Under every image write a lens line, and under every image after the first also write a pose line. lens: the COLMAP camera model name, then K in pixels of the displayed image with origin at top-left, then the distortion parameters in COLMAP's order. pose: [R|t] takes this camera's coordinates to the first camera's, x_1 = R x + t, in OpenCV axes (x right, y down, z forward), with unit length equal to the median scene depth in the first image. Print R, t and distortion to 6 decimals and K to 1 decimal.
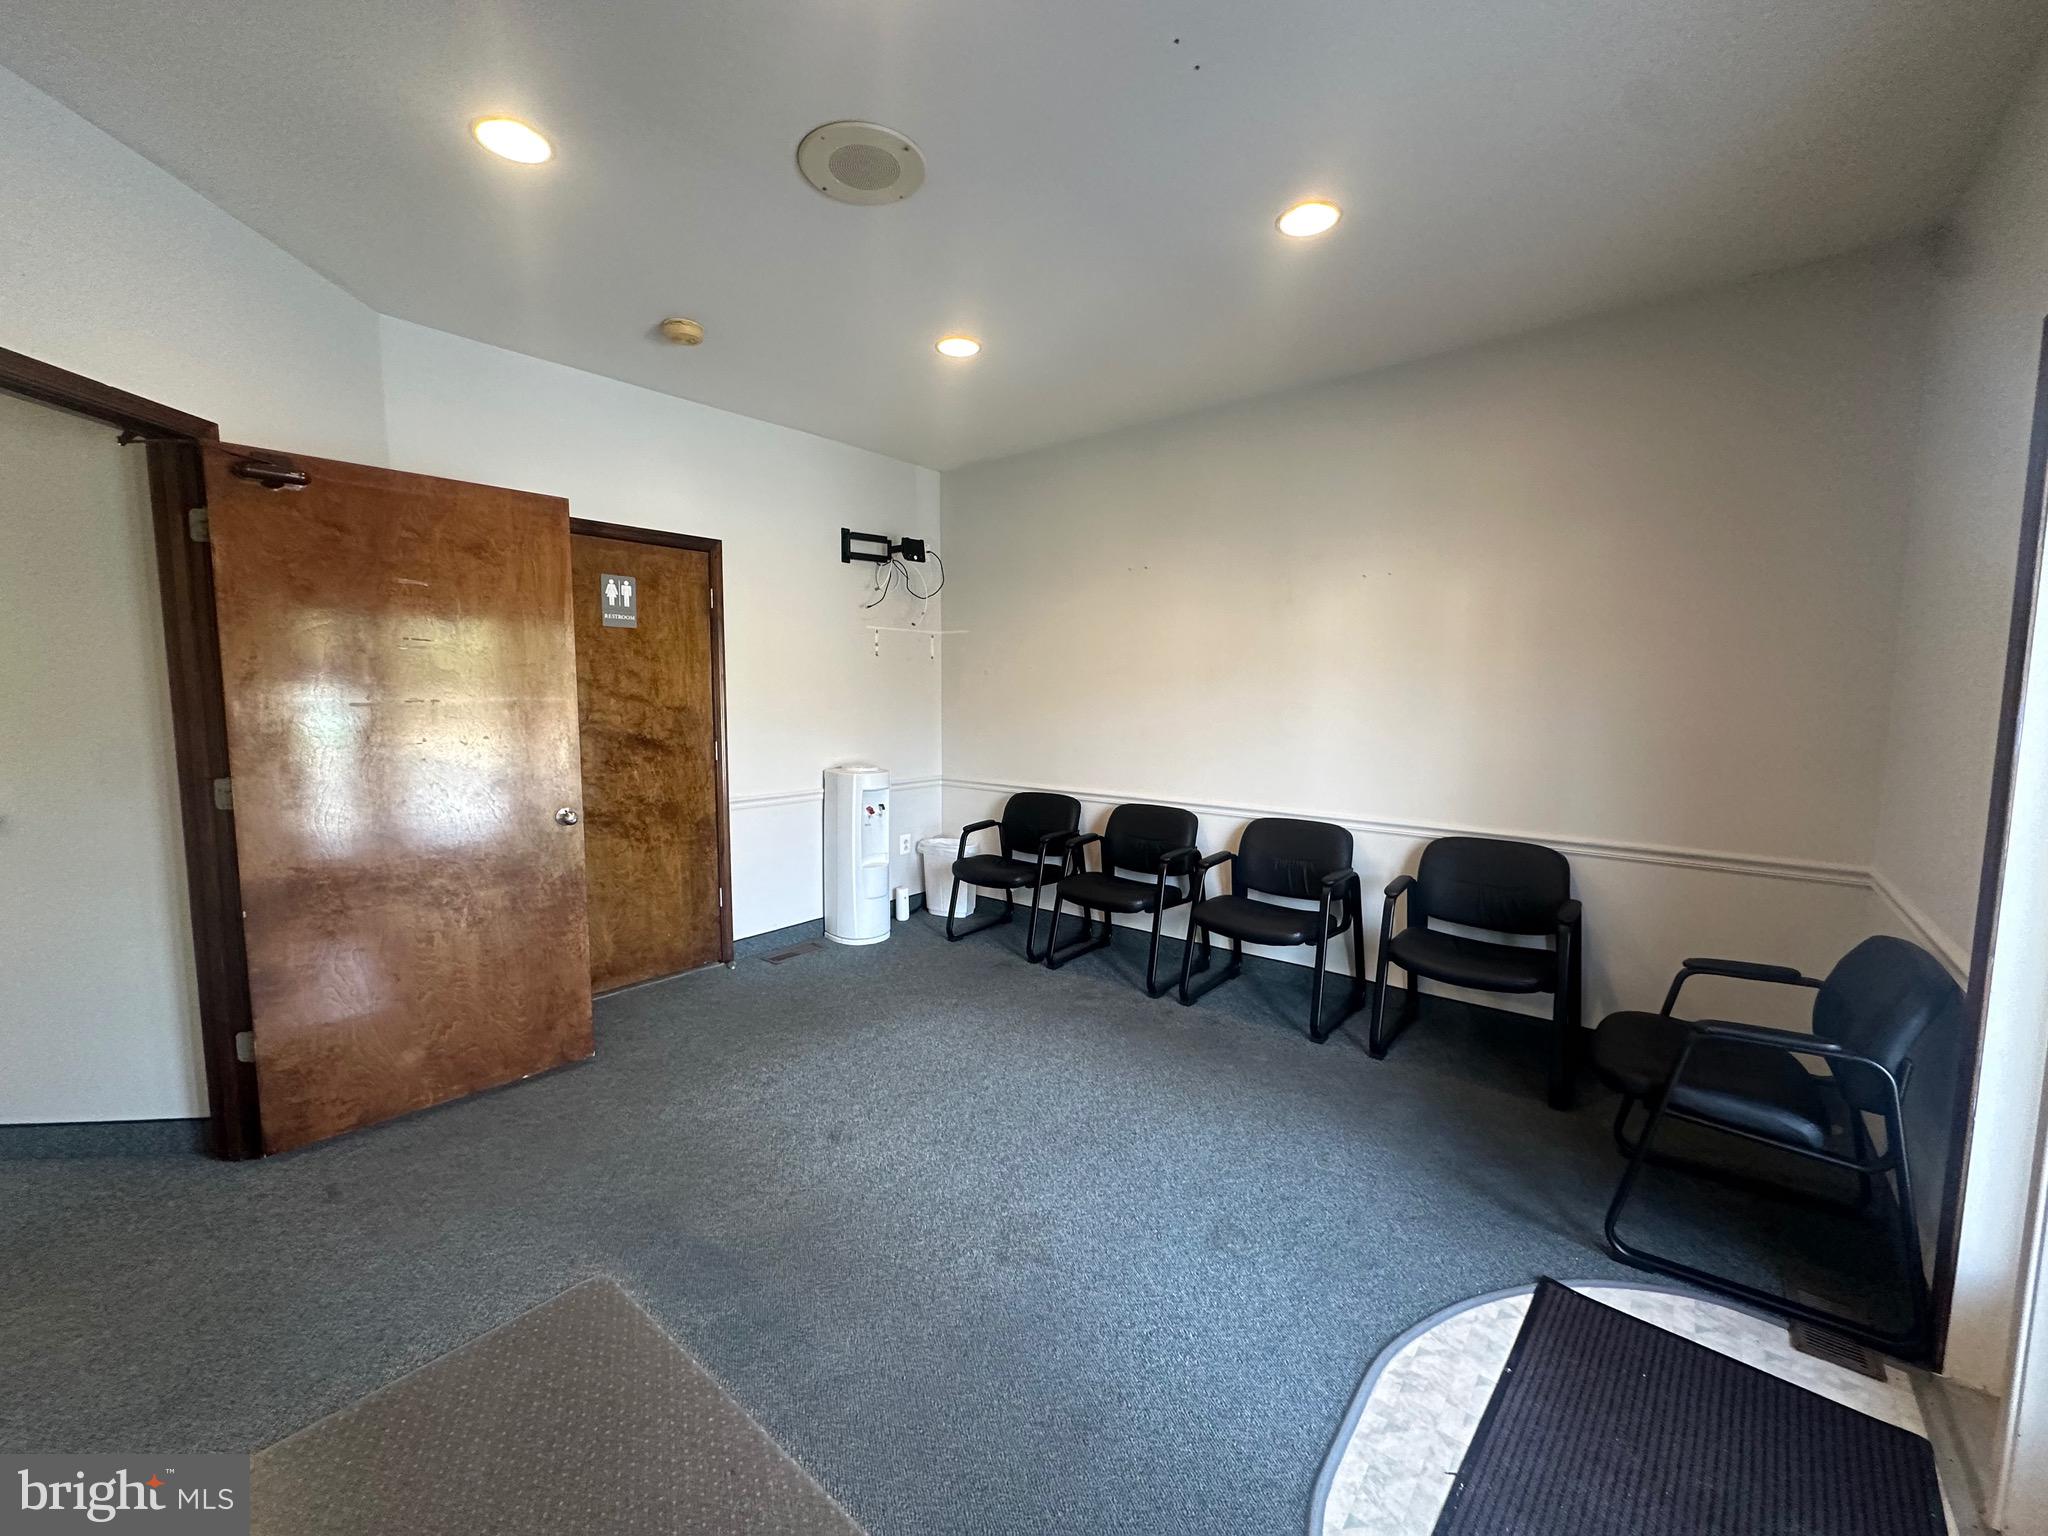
lens RADIAL K [[822.5, 0, 1035.0], [0, 822.5, 775.3], [0, 0, 1]] dist [0.001000, -0.000021]
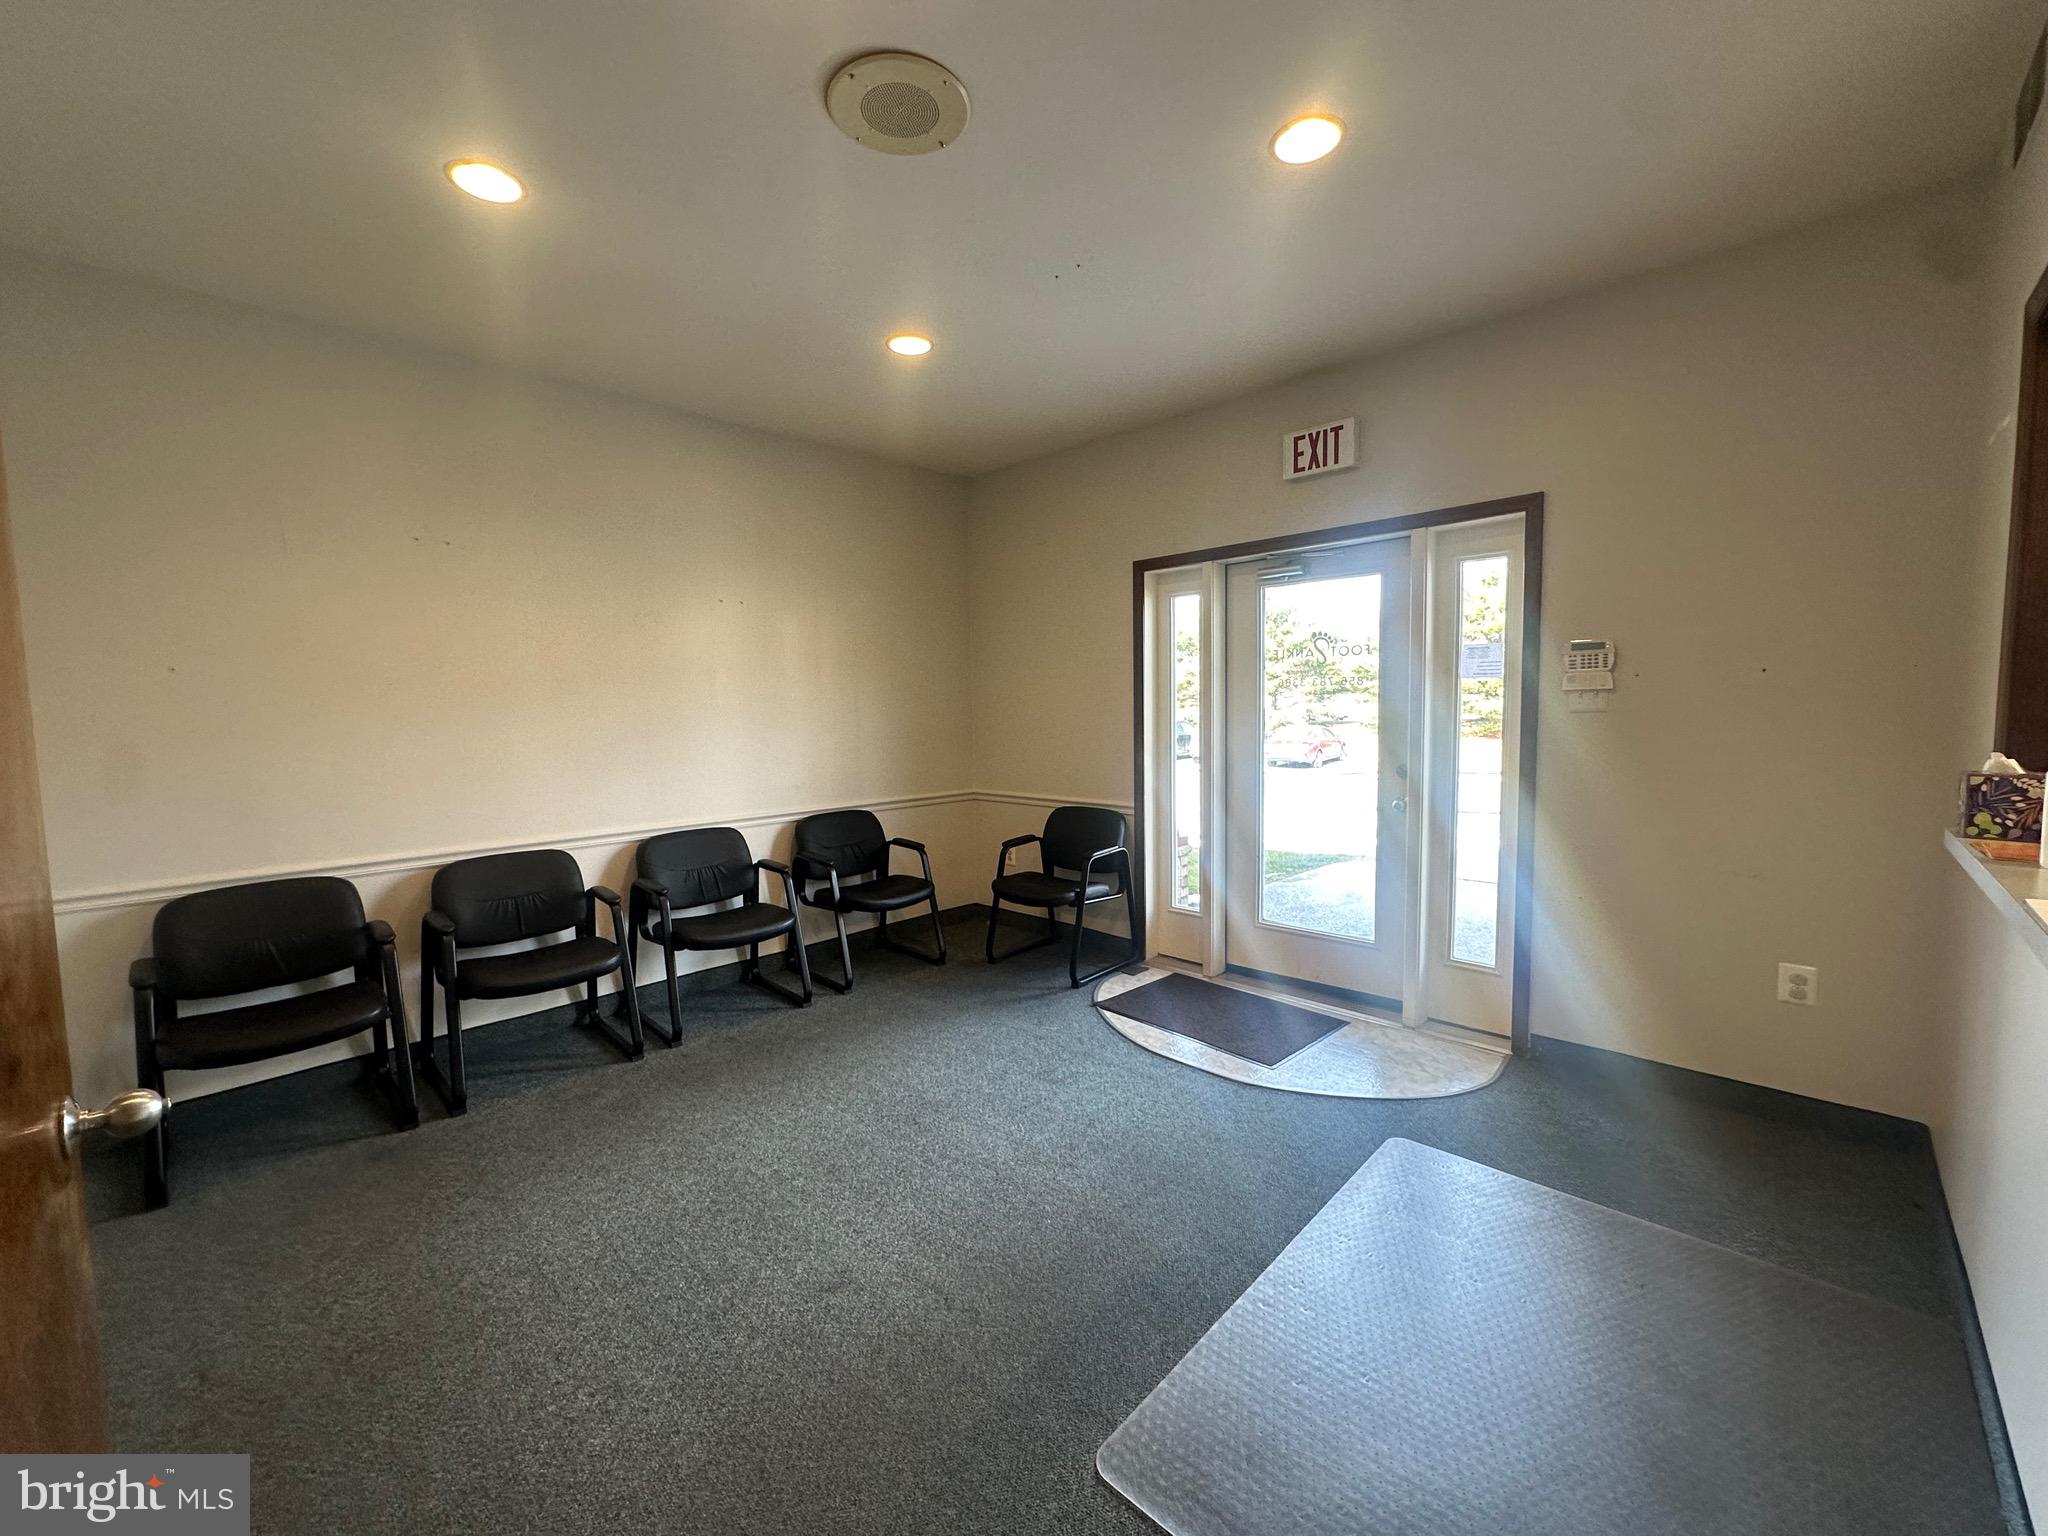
lens RADIAL K [[822.5, 0, 1035.0], [0, 822.5, 755.9], [0, 0, 1]] dist [0.001000, -0.000021]
pose [[0.079192, -0.082025, 0.993479, -0.763922], [0.111274, 0.991108, 0.072960, -0.075641], [-0.990629, 0.104771, 0.087615, 0.543486]]
